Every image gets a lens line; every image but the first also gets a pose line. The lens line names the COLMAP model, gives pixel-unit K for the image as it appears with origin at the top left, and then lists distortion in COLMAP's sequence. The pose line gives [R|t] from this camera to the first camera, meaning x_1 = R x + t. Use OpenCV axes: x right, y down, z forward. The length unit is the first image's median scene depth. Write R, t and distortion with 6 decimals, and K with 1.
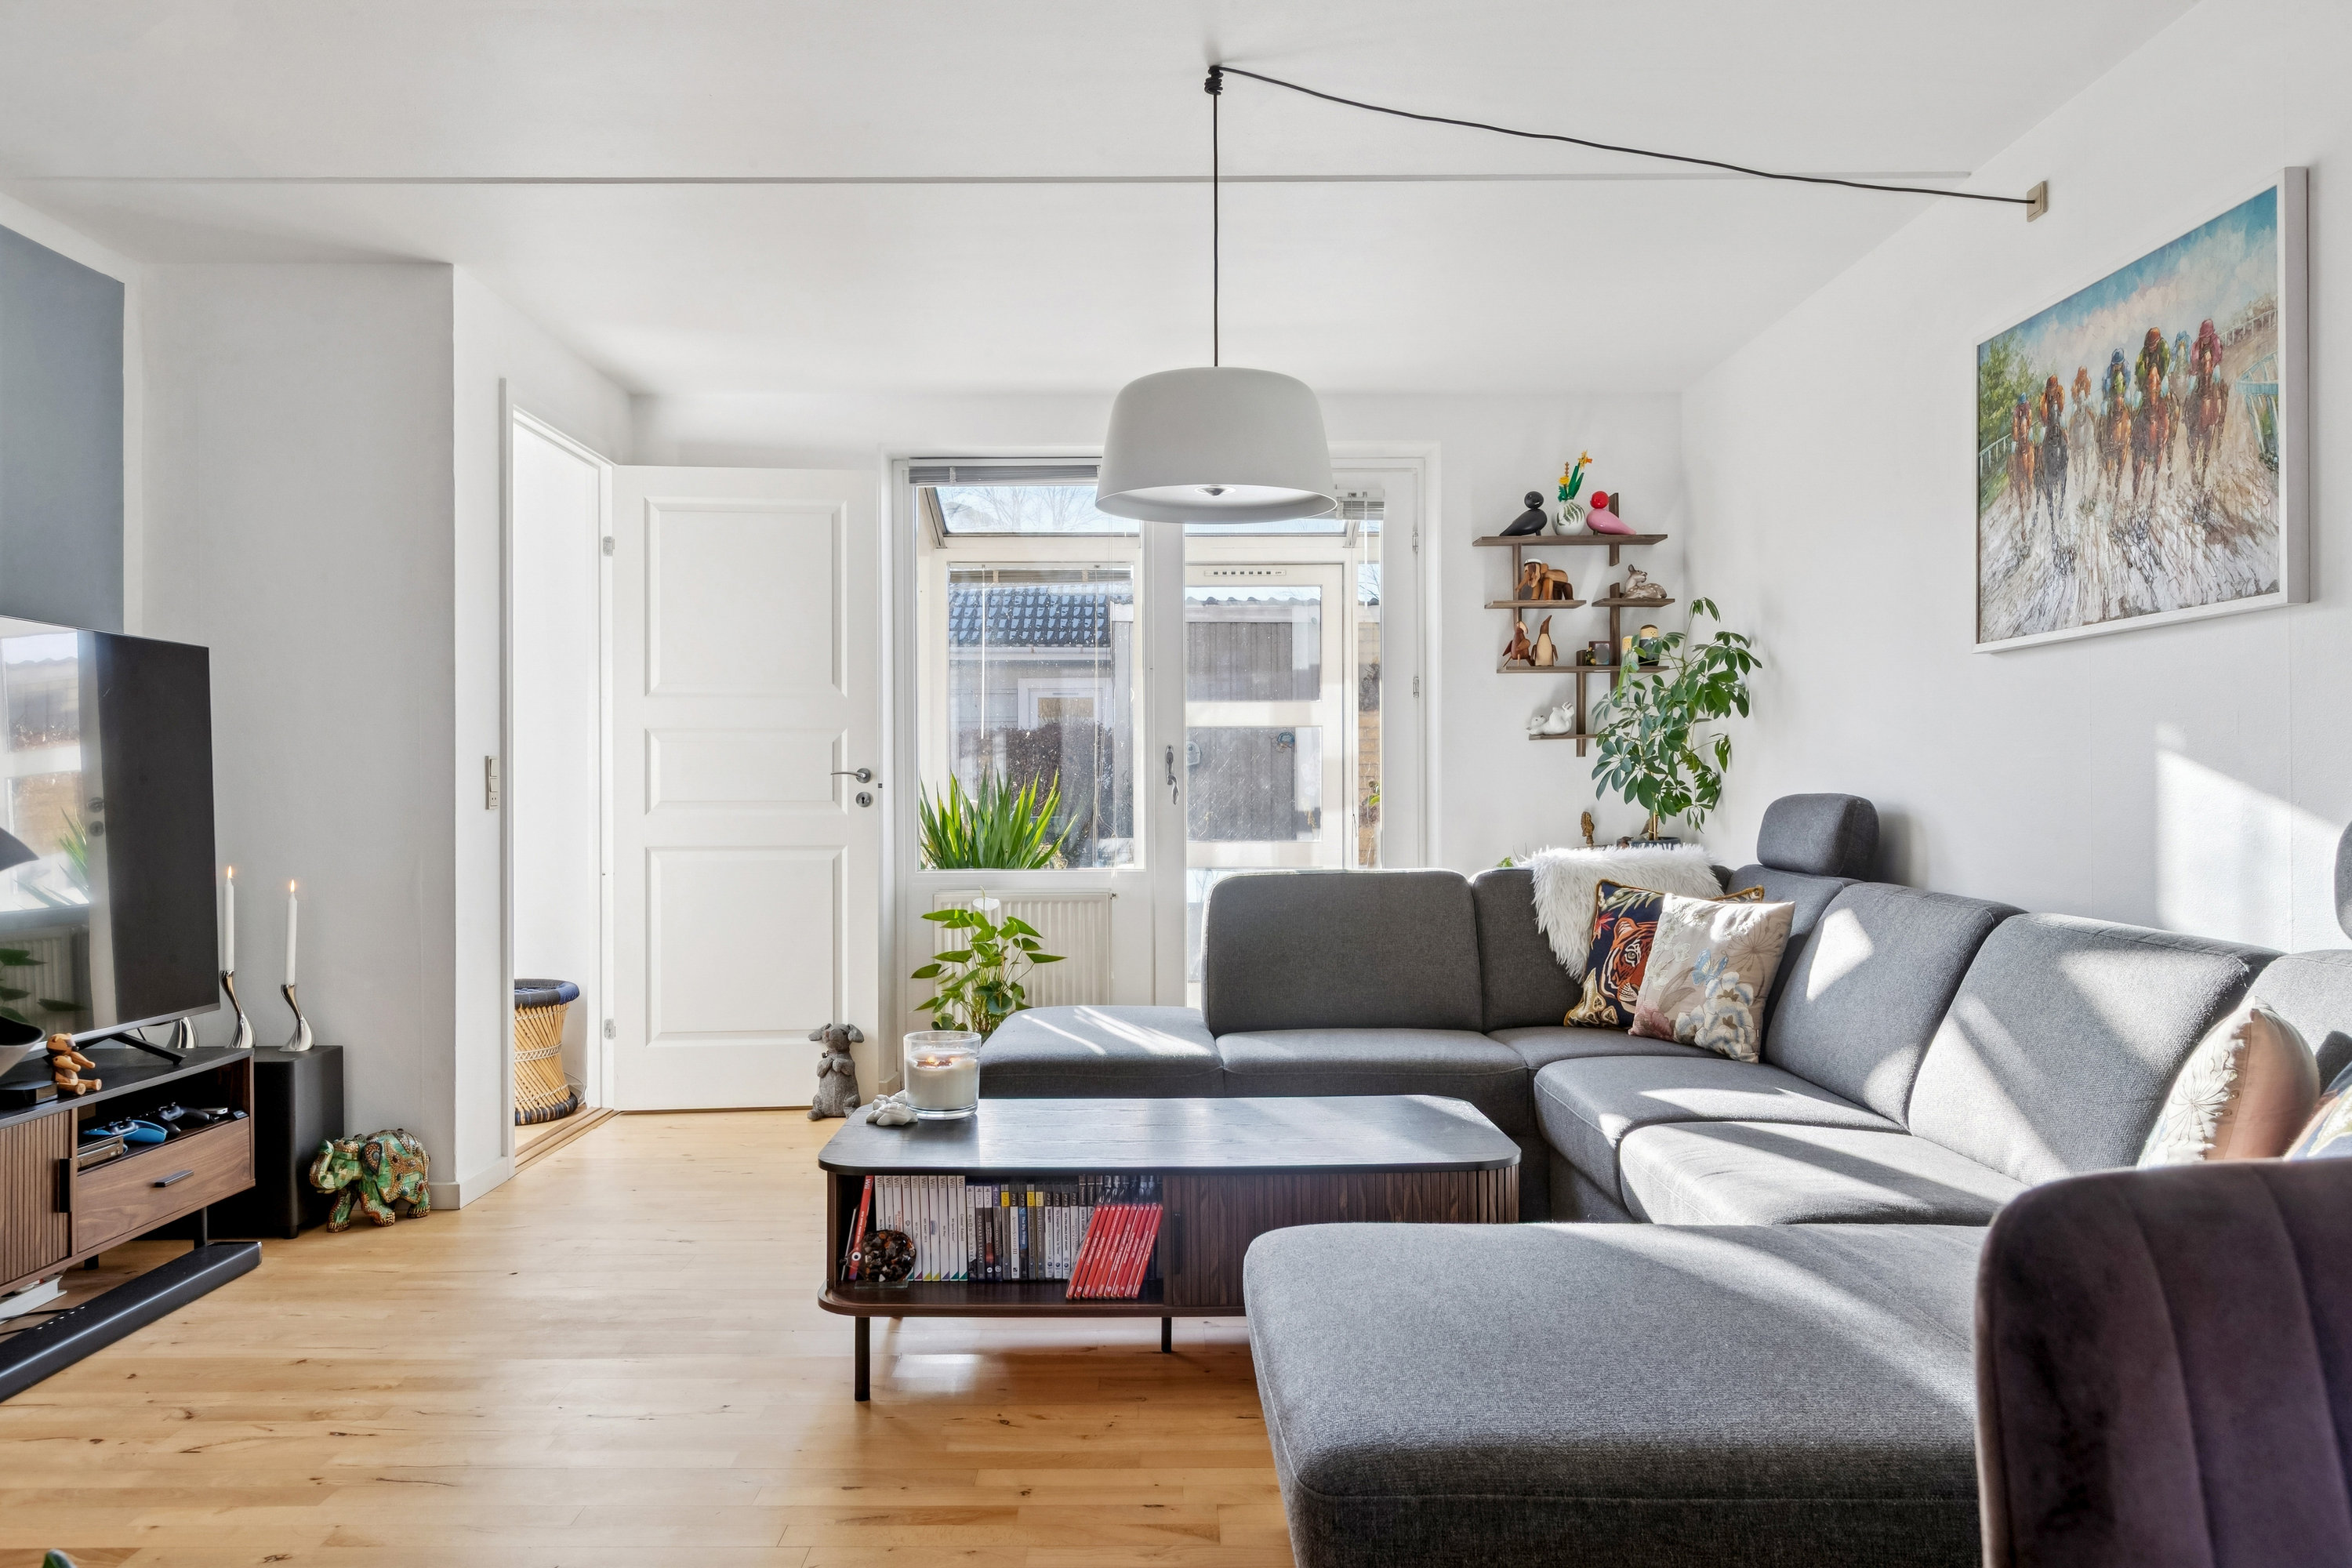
lens RADIAL K [[1616.4, 0, 1144.5], [0, 1616.4, 787.4], [0, 0, 1]] dist [0.008338, -0.002454]
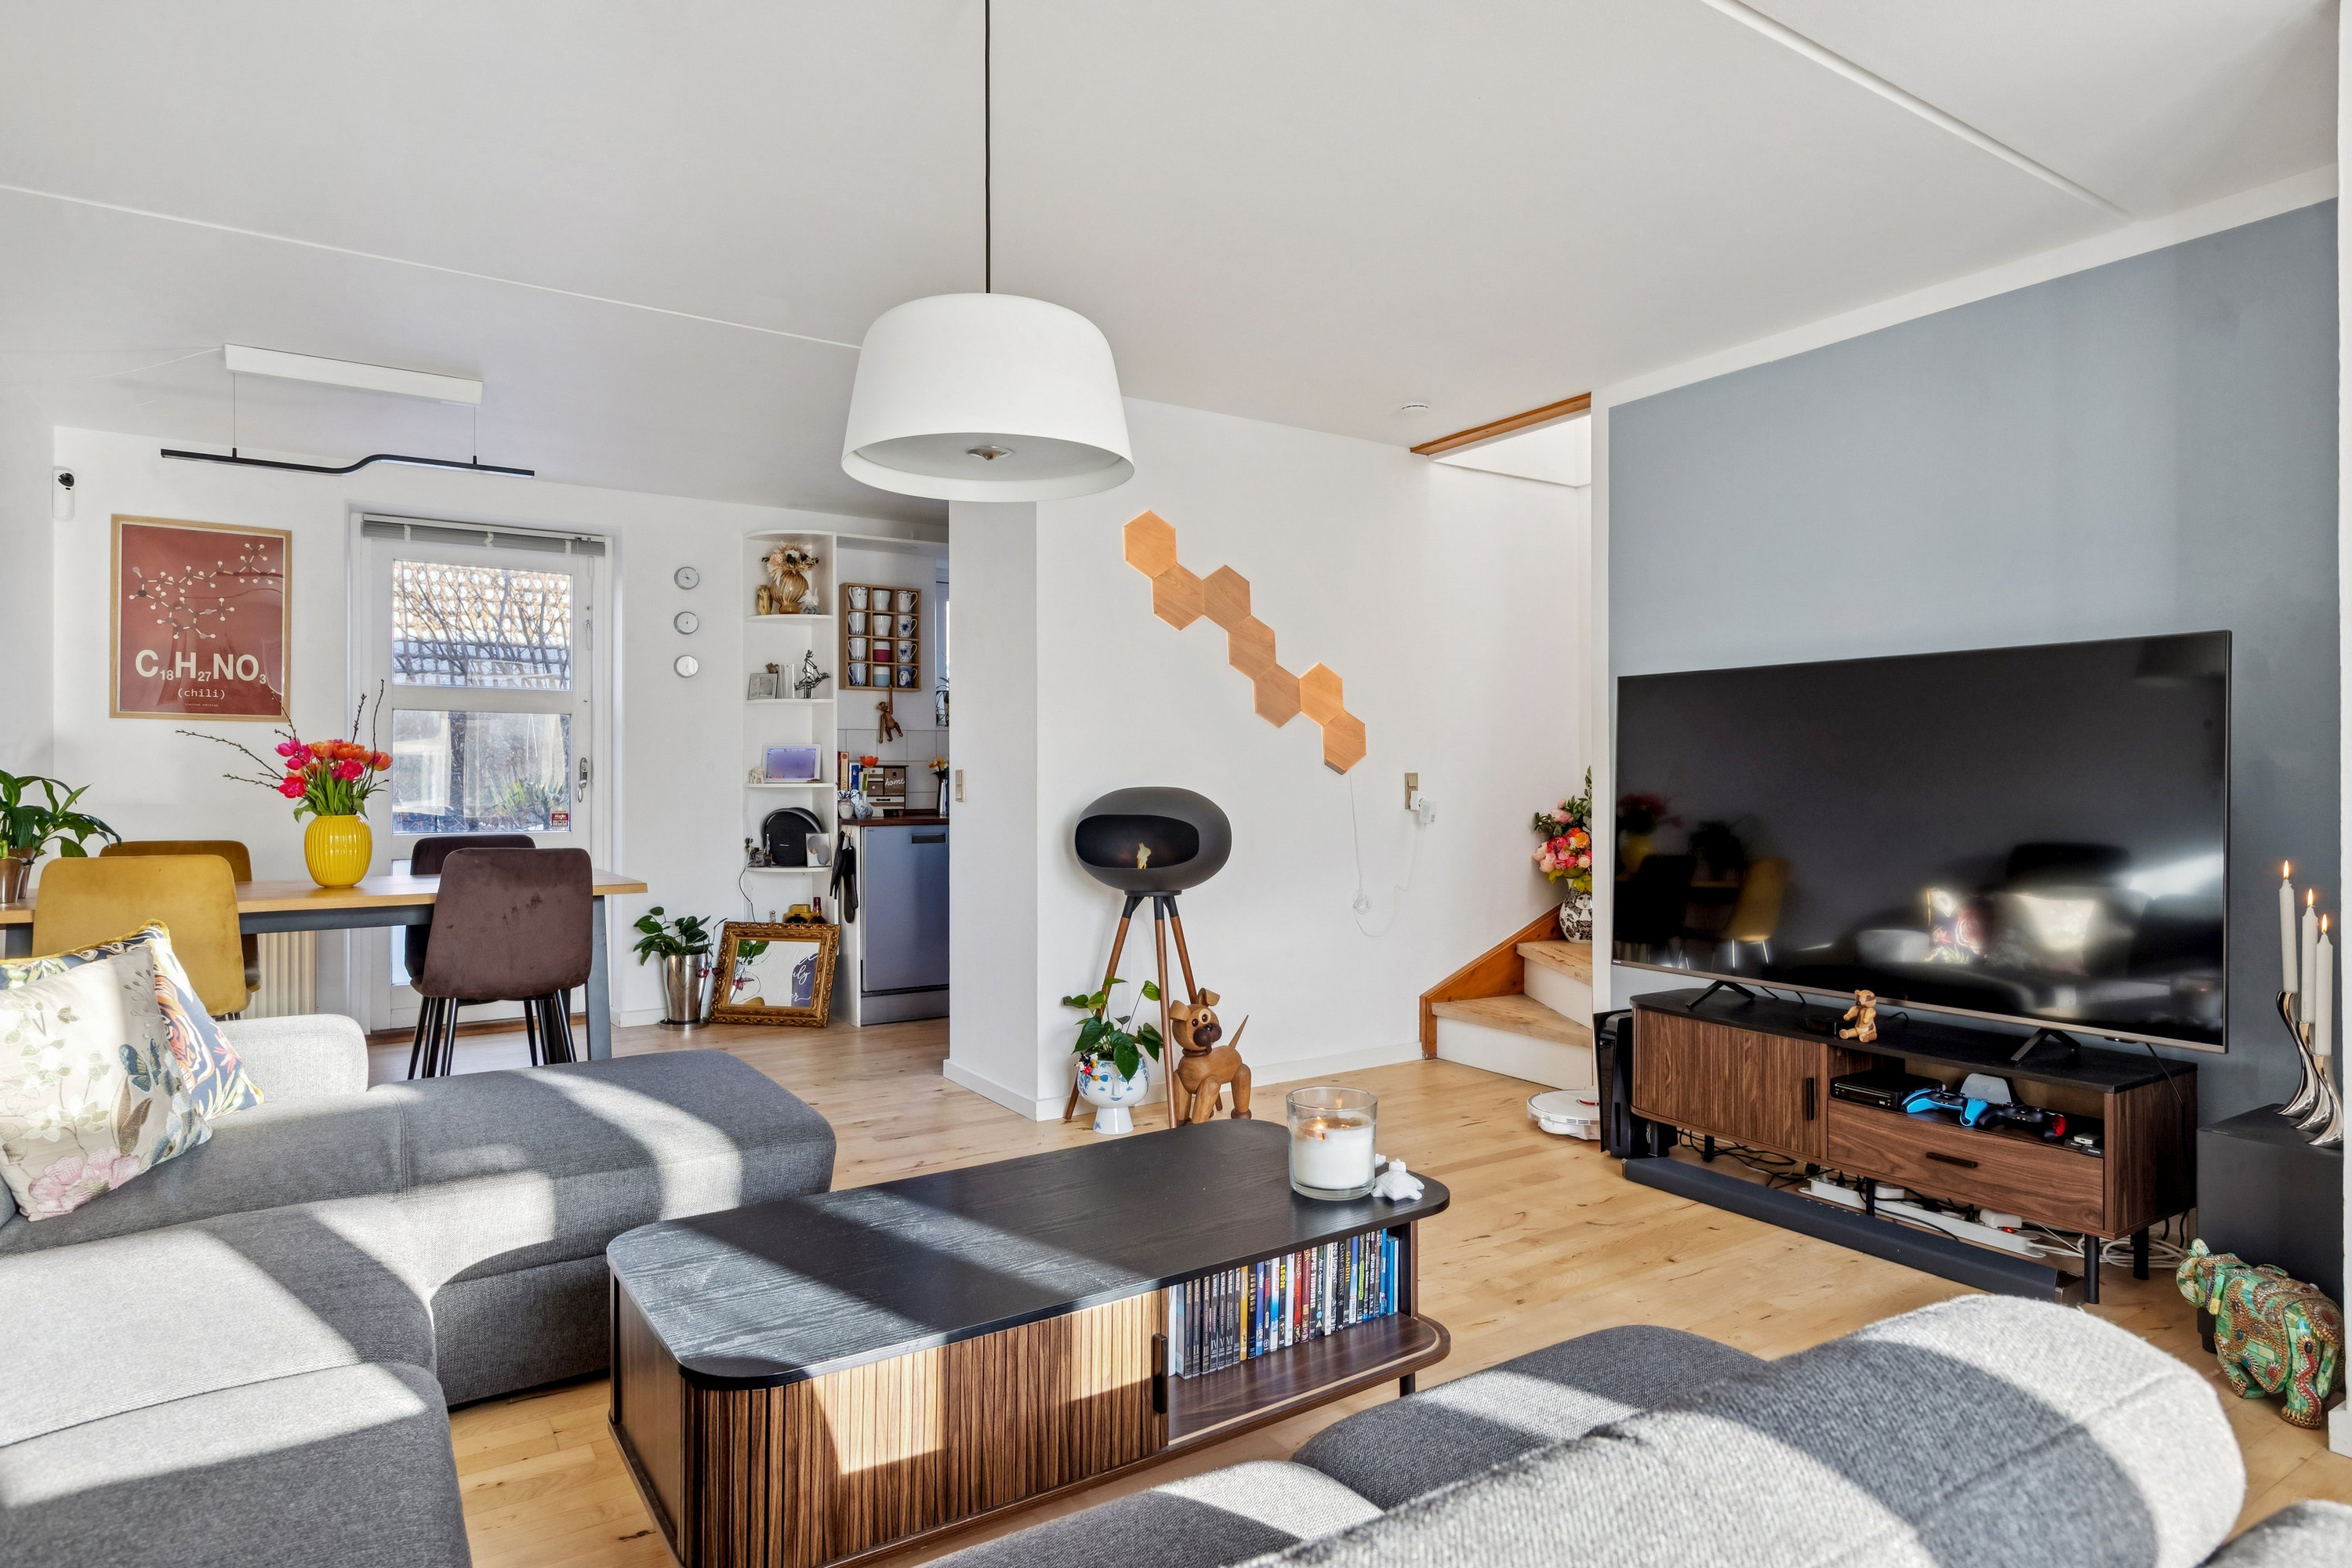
lens RADIAL K [[1312.3, 0, 1196.4], [0, 1312.3, 765.3], [0, 0, 1]] dist [0.010602, -0.003865]
pose [[-0.827399, 0.000110, -0.561614, 0.282755], [0.005502, 0.999954, -0.007909, -0.013912], [0.561587, -0.009634, -0.827361, 1.354329]]
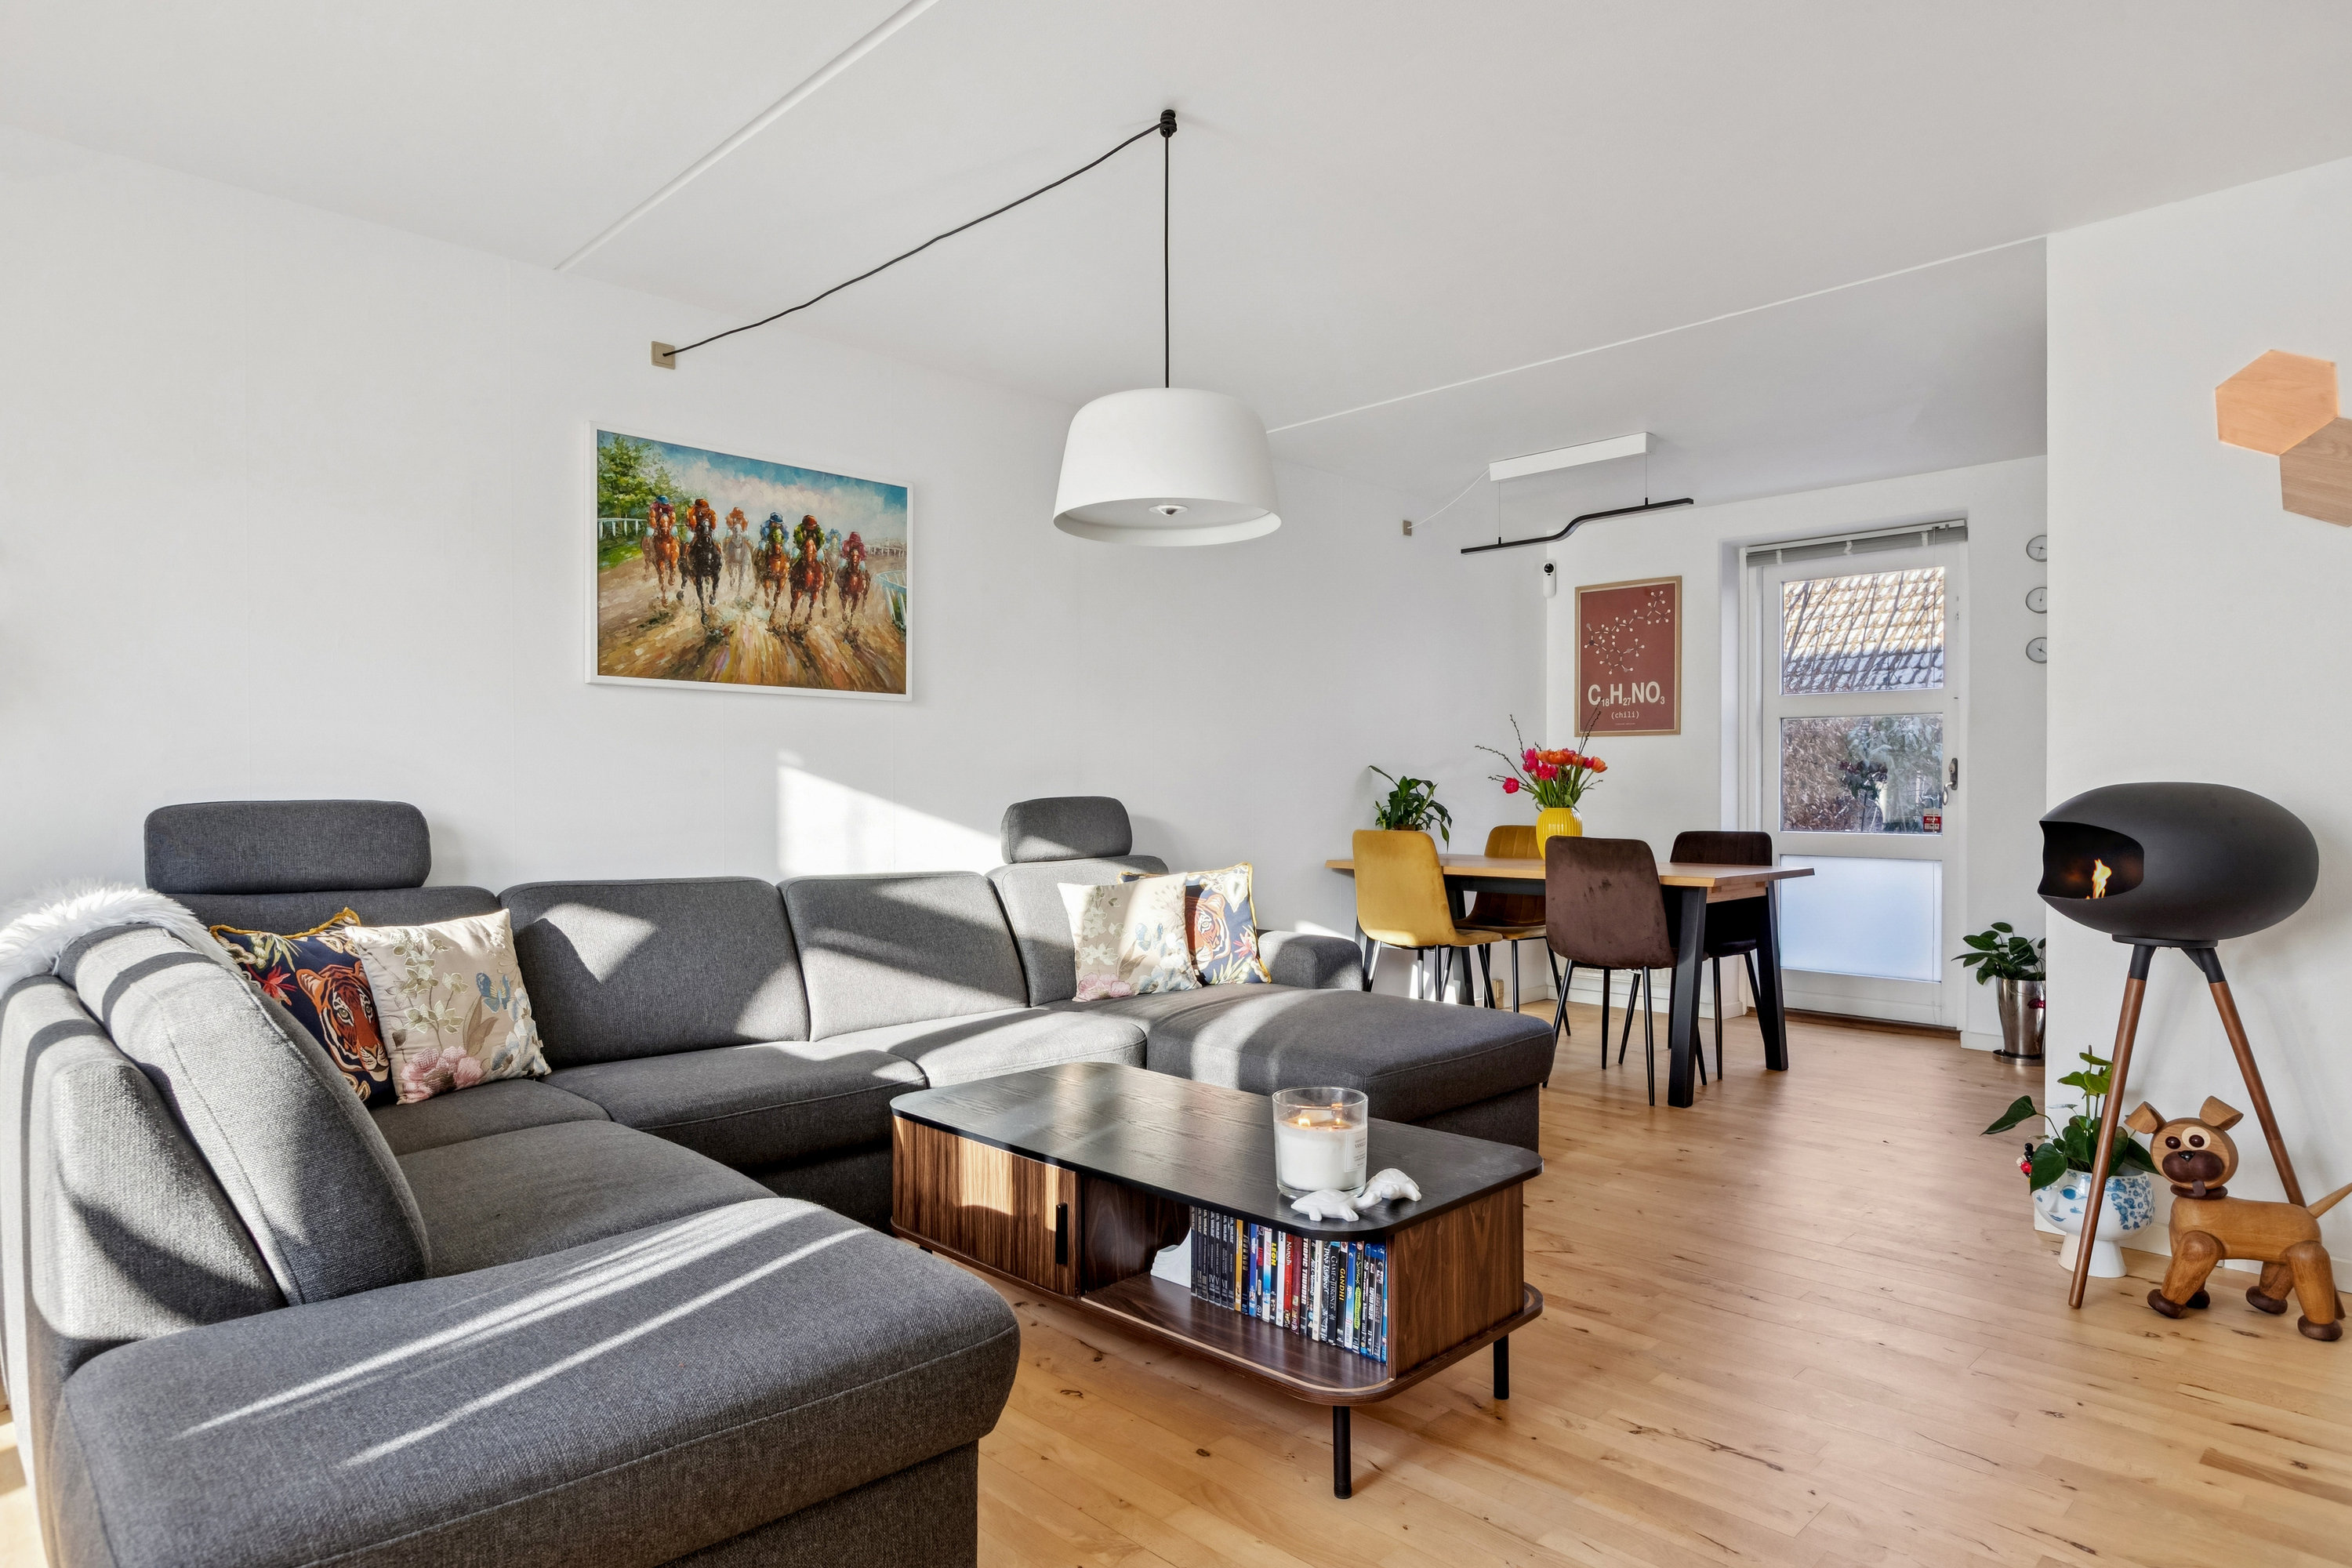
lens RADIAL K [[1368.5, 0, 1163.1], [0, 1368.5, 799.8], [0, 0, 1]] dist [-0.005659, -0.003447]
pose [[-0.698576, 0.000851, 0.715535, -0.493241], [0.002134, 0.999997, 0.000895, 0.004318], [-0.715533, 0.002152, -0.698576, 1.354958]]
